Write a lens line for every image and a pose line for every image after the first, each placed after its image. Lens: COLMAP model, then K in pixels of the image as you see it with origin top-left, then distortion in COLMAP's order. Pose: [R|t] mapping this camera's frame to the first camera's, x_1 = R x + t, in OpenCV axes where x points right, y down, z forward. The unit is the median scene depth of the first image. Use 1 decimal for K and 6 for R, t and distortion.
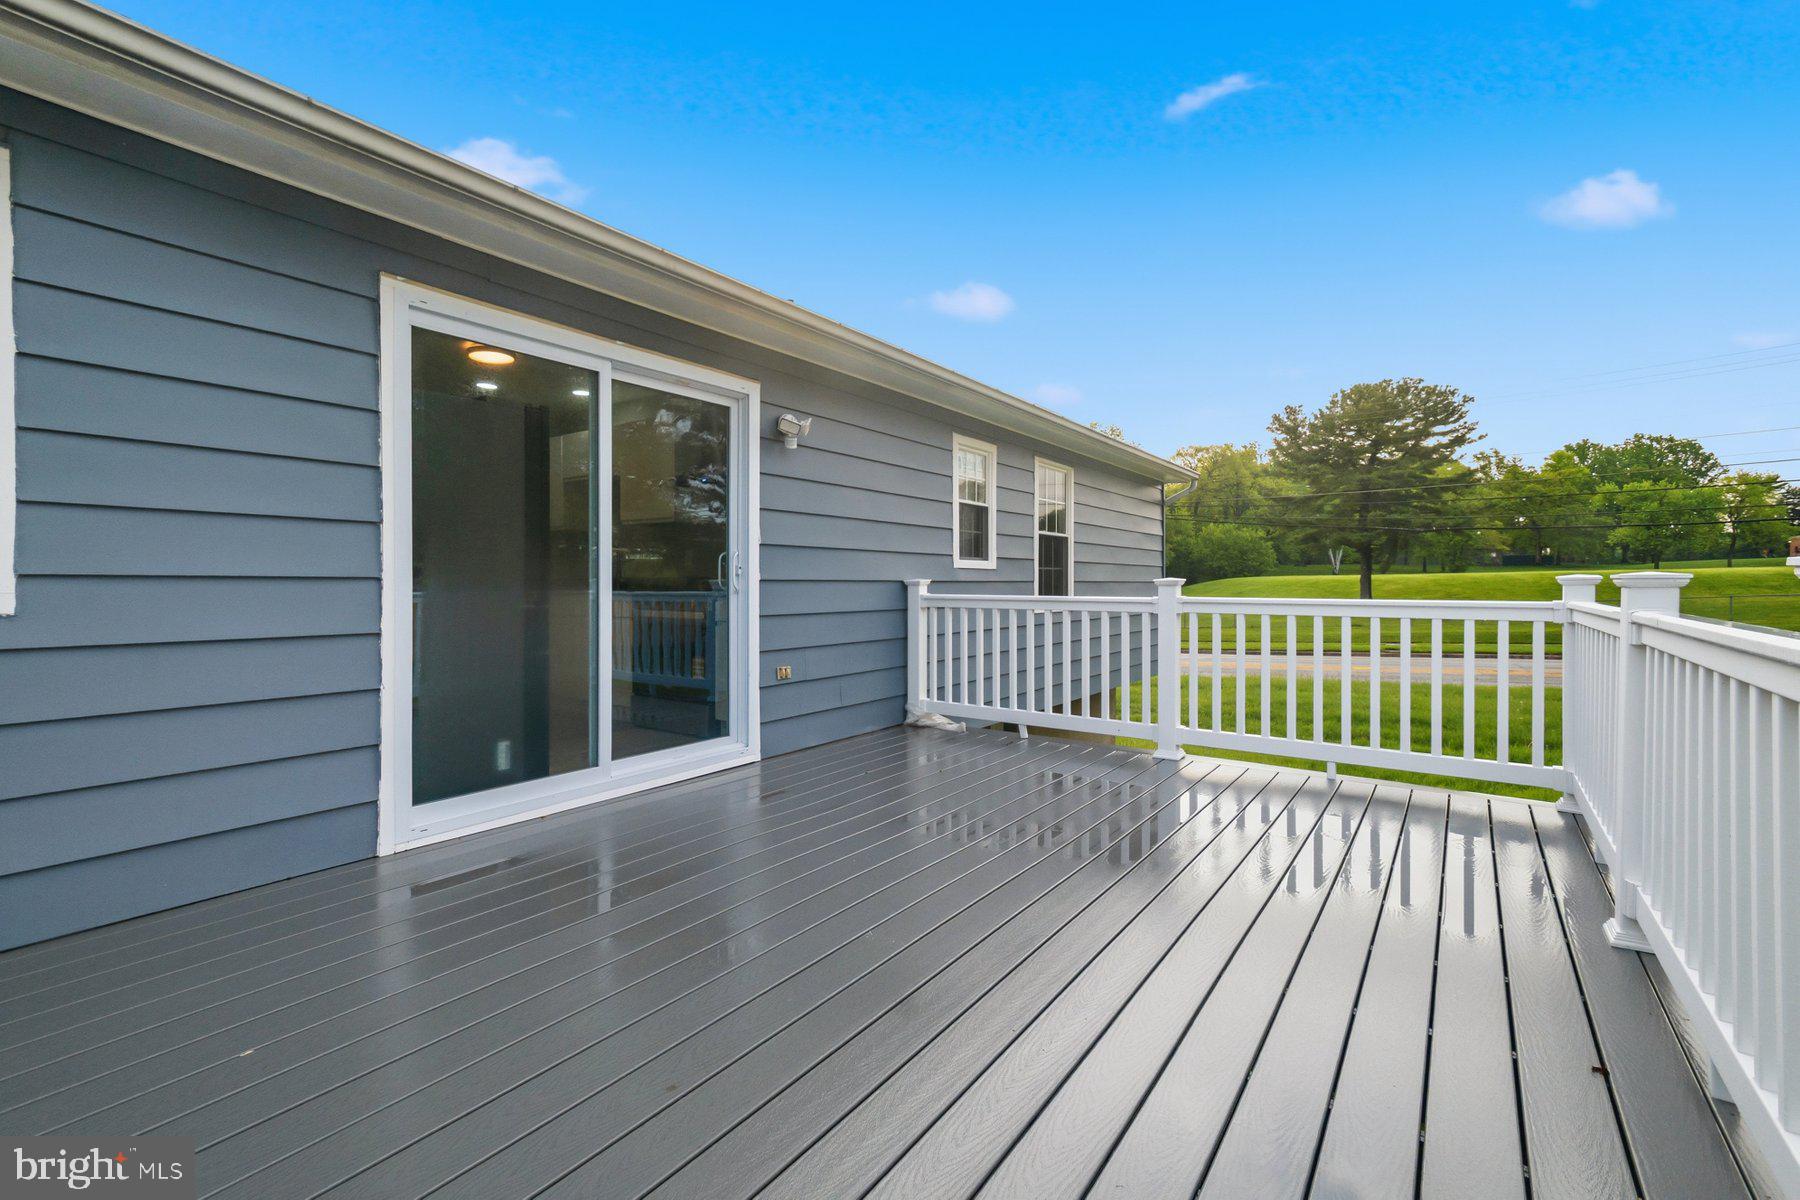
lens RADIAL K [[799.8, 0, 900.0], [0, 799.8, 600.0], [0, 0, 1]] dist [-0.001075, -0.000160]
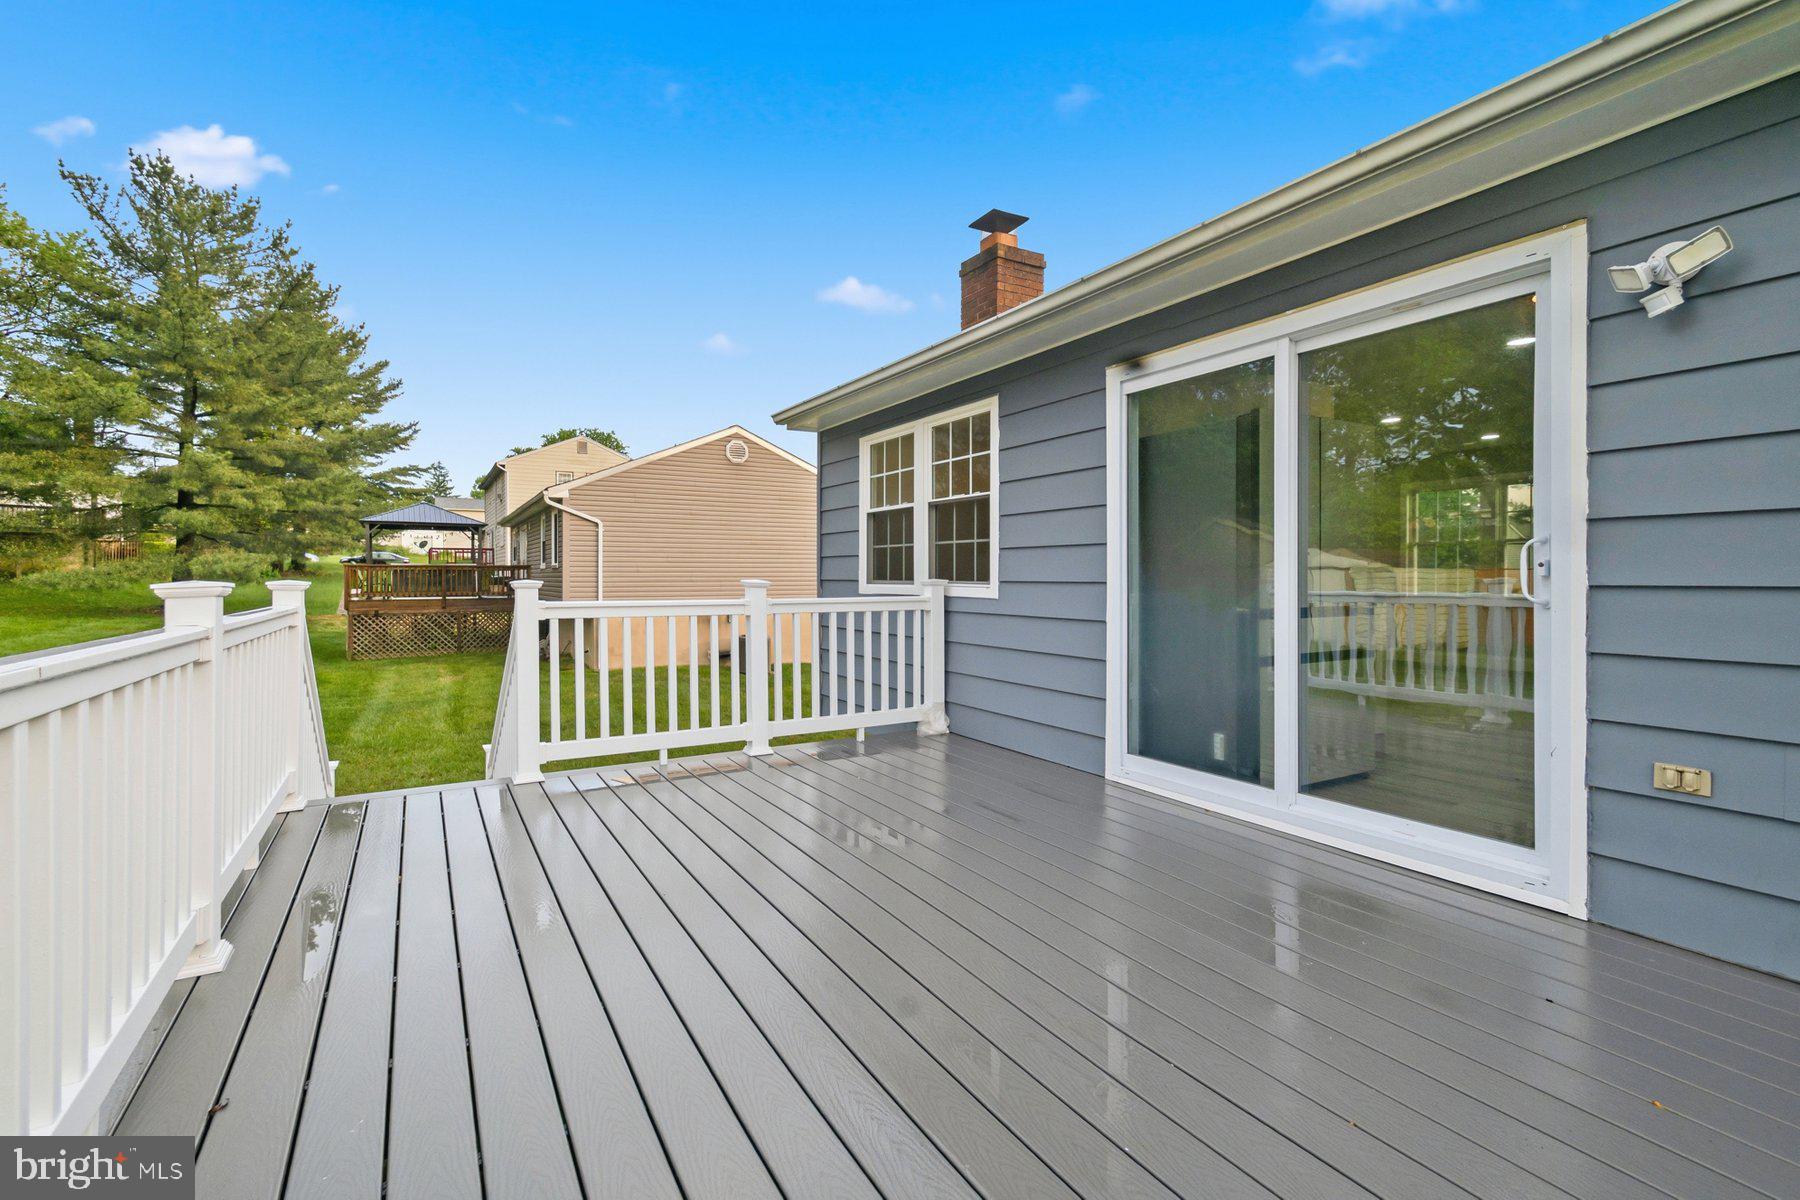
lens RADIAL K [[802.0, 0, 902.1], [0, 802.0, 579.0], [0, 0, 1]] dist [0.035329, 0.000052]
pose [[-0.404904, 0.002956, -0.914354, 0.690483], [-0.015393, 0.999831, 0.010049, -0.036491], [0.914230, 0.018143, -0.404790, 1.071585]]
